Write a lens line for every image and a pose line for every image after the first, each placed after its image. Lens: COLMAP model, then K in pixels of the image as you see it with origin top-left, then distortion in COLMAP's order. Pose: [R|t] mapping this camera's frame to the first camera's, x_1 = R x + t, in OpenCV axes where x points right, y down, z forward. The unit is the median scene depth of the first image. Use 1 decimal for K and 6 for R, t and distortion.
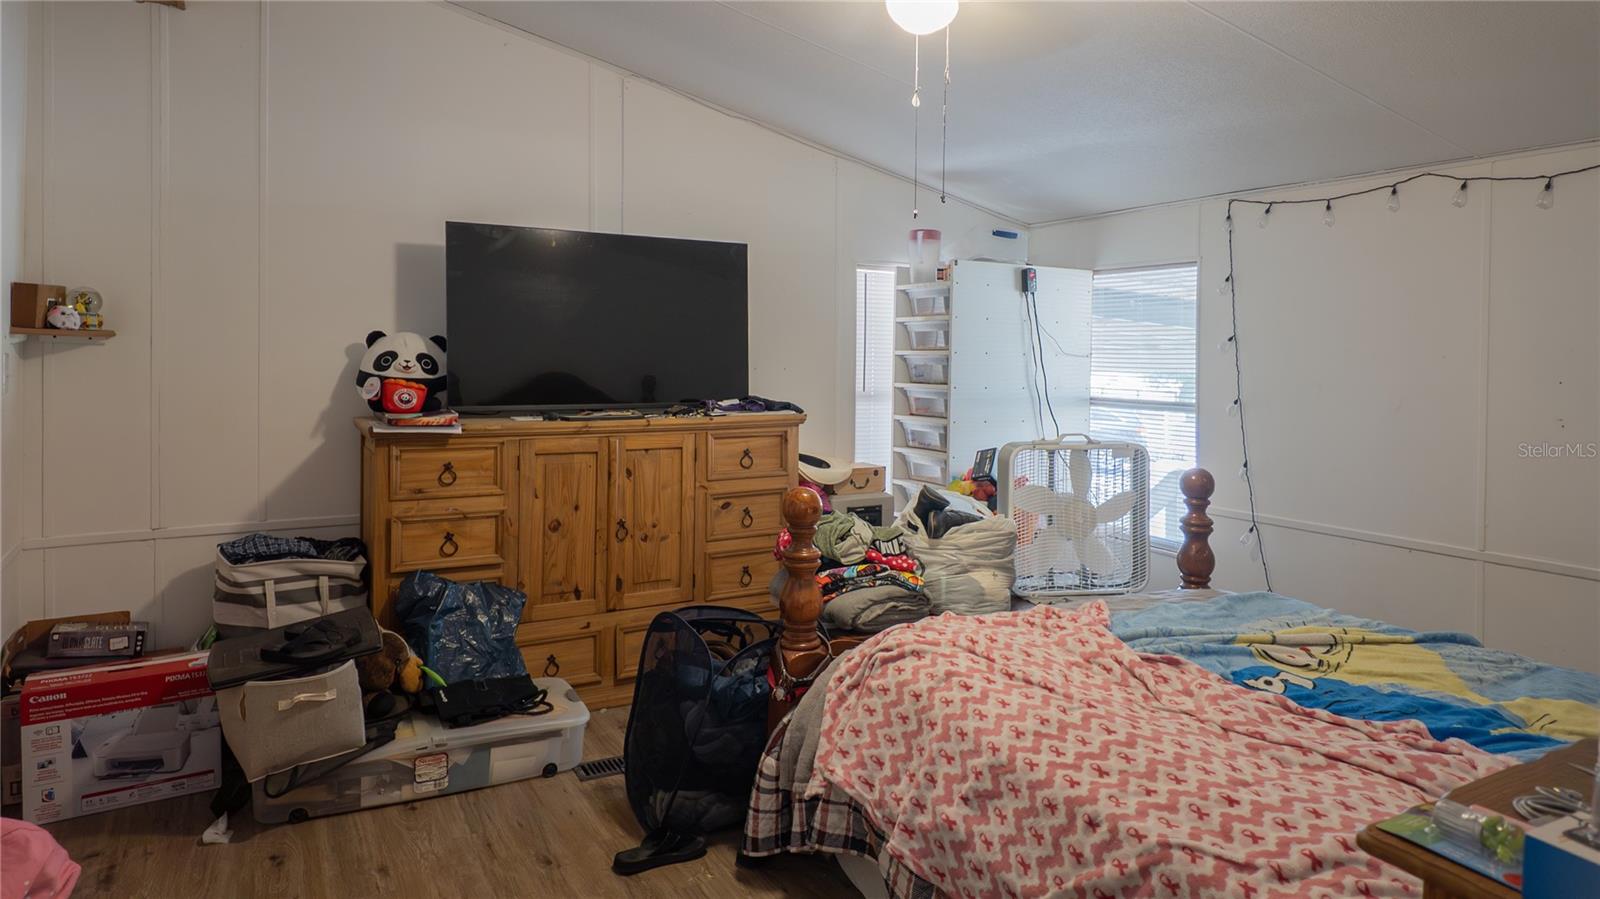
lens RADIAL K [[990.7, 0, 802.6], [0, 990.7, 397.3], [0, 0, 1]] dist [0.048935, -0.043579]
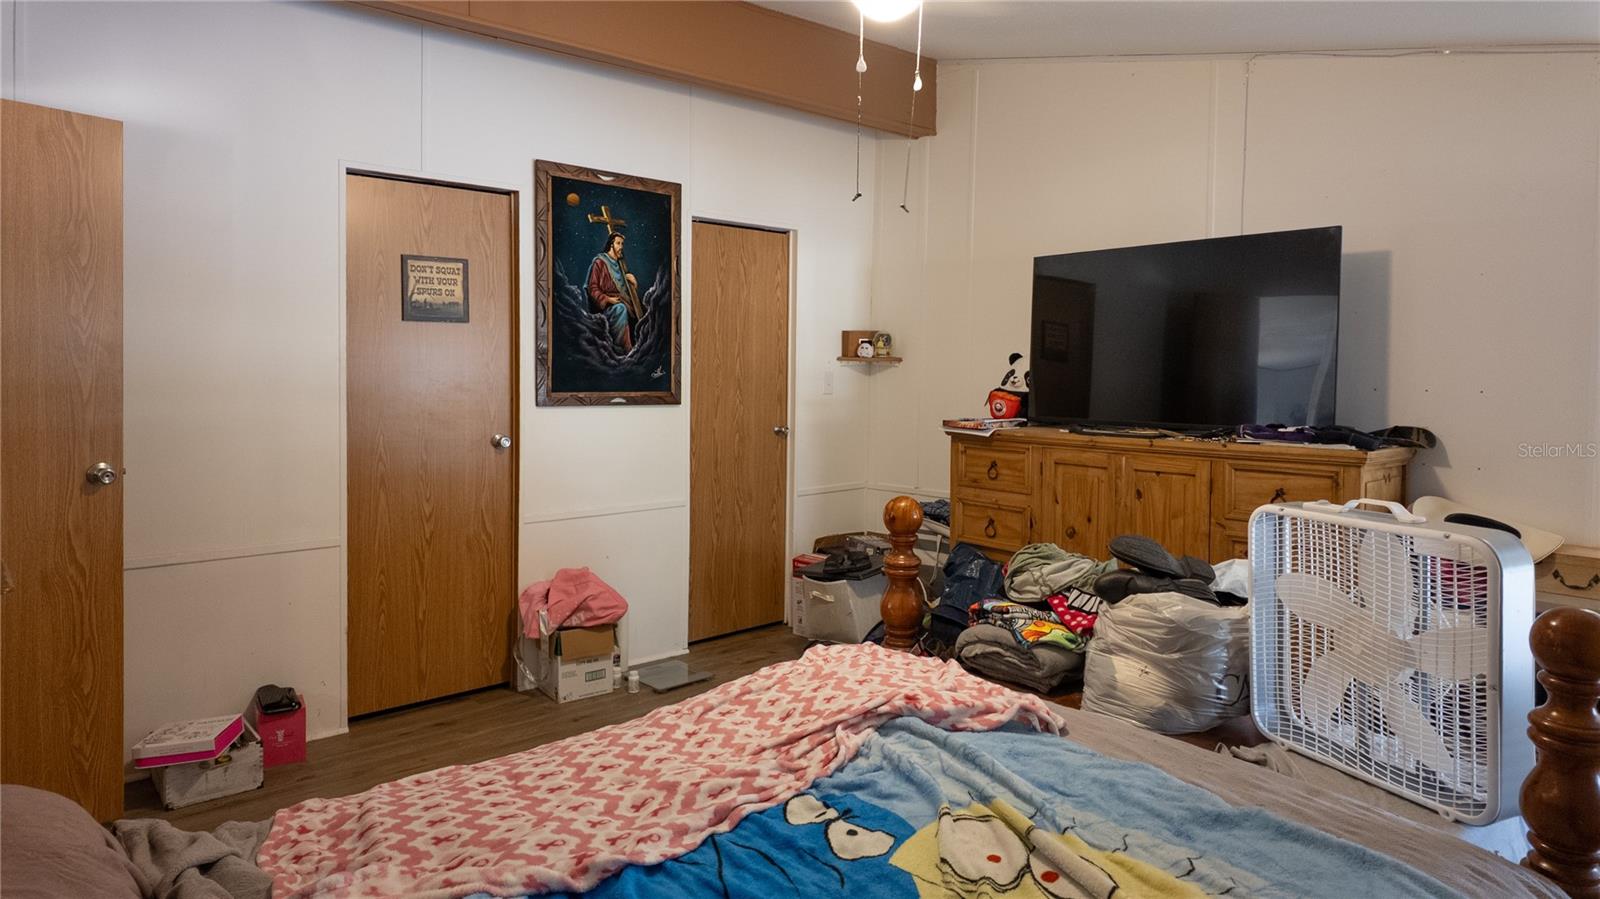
lens RADIAL K [[911.5, 0, 757.3], [0, 911.5, 398.2], [0, 0, 1]] dist [0.075587, -0.000104]
pose [[0.186280, 0.024309, -0.982196, 0.705331], [-0.044686, 0.998869, 0.016246, -0.016357], [0.981480, 0.040864, 0.187155, 0.518568]]
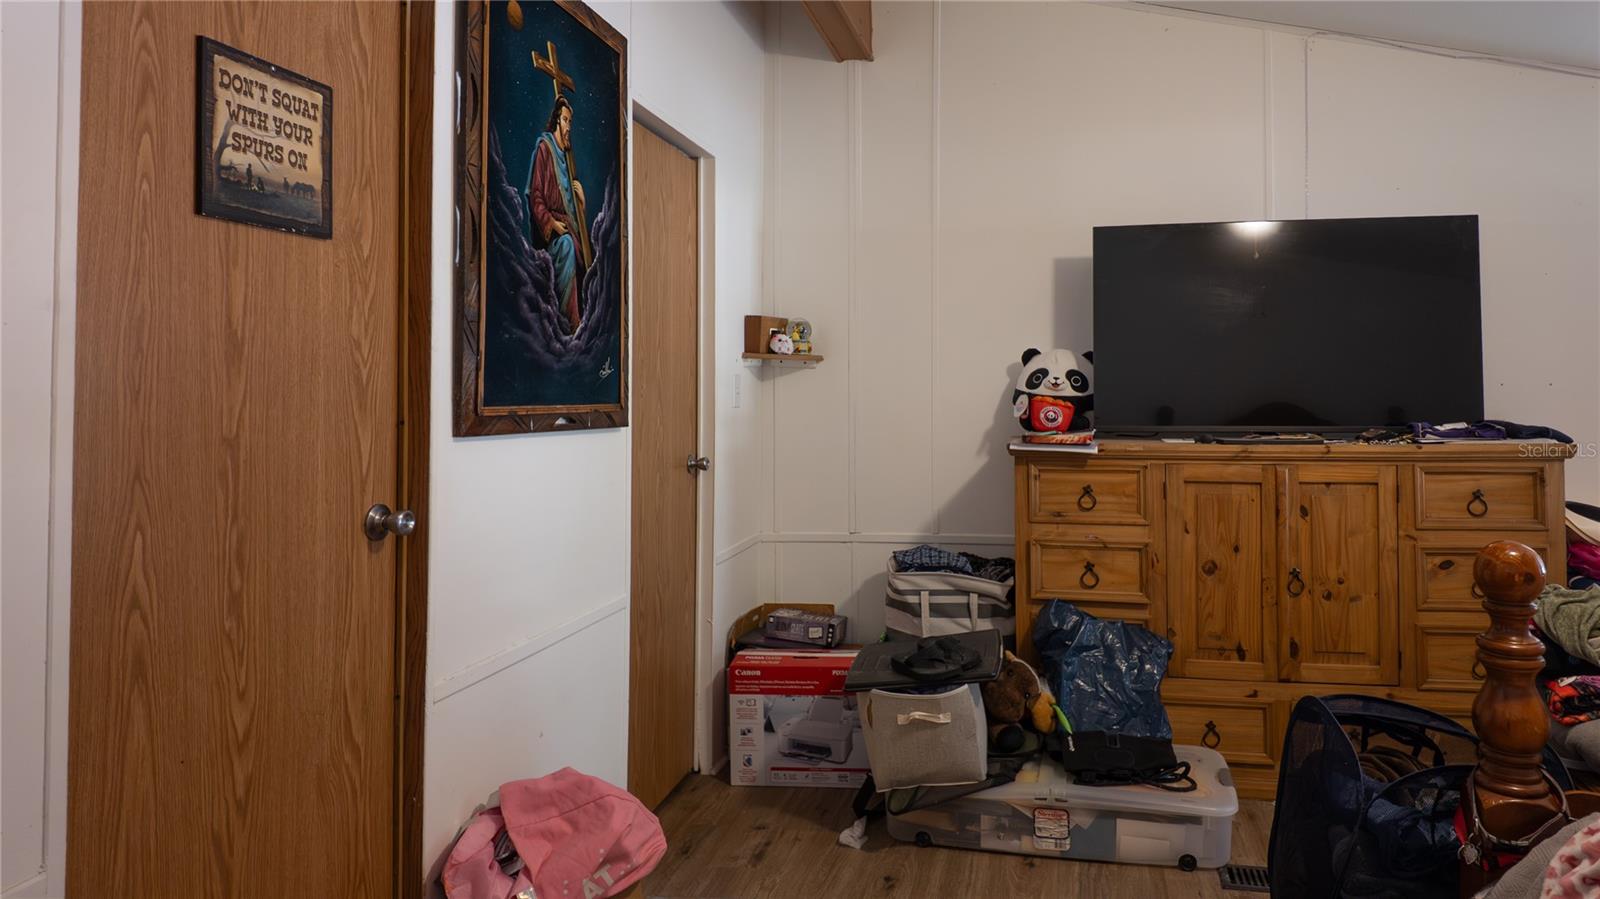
lens RADIAL K [[988.2, 0, 874.0], [0, 988.2, 369.4], [0, 0, 1]] dist [0.054129, -0.042616]
pose [[0.788683, -0.023988, -0.614332, 0.057015], [-0.016432, 0.998059, -0.060066, 0.016987], [0.614581, 0.057468, 0.786758, 0.152178]]
